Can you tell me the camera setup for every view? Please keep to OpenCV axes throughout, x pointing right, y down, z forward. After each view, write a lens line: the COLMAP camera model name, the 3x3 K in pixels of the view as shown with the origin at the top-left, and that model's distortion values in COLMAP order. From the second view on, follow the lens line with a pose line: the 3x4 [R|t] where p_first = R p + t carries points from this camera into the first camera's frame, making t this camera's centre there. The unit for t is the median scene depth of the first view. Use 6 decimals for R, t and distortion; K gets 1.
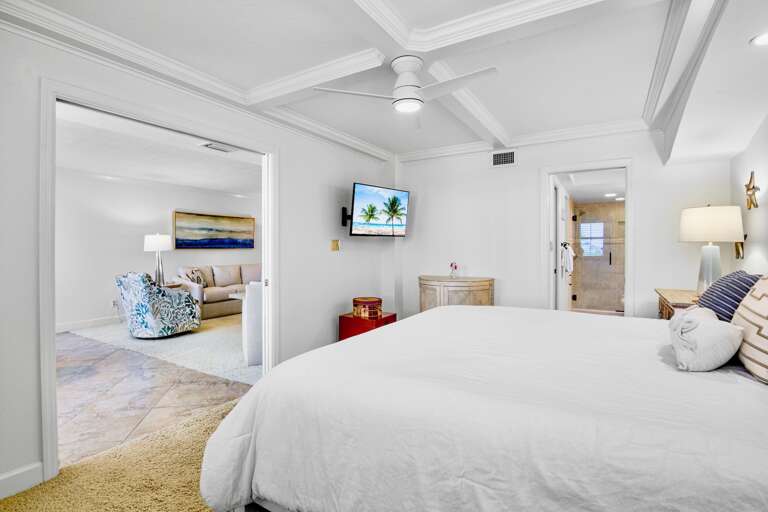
lens RADIAL K [[382.2, 0, 382.2], [0, 382.2, 256.3], [0, 0, 1]] dist [-0.014511, -0.000790]
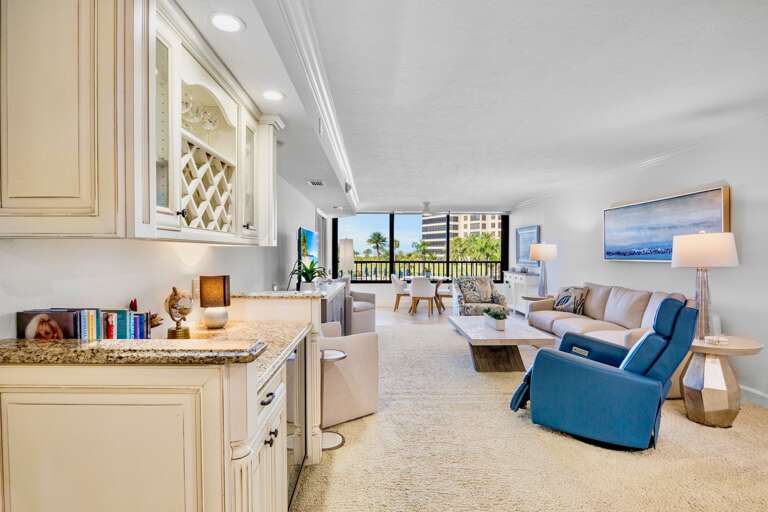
lens RADIAL K [[382.2, 0, 383.0], [0, 382.2, 259.5], [0, 0, 1]] dist [-0.014511, -0.000790]
pose [[-0.823181, 0.002115, -0.567775, 0.246875], [-0.010998, 0.999746, 0.019670, -0.031631], [0.567672, 0.022437, -0.822949, 1.414869]]
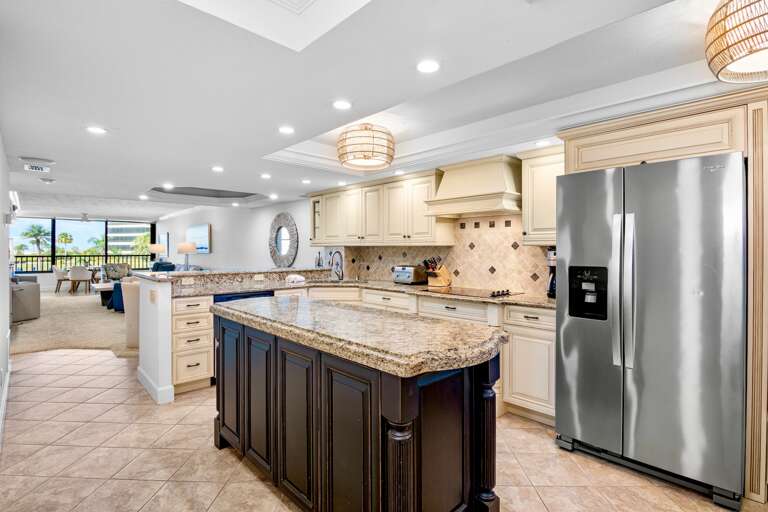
lens RADIAL K [[382.2, 0, 382.2], [0, 382.2, 248.5], [0, 0, 1]] dist [-0.014511, -0.000790]
pose [[-0.239030, -0.008564, -0.970974, 0.731444], [-0.008873, 0.999939, -0.006635, -0.033677], [0.970972, 0.007030, -0.239092, 2.132738]]
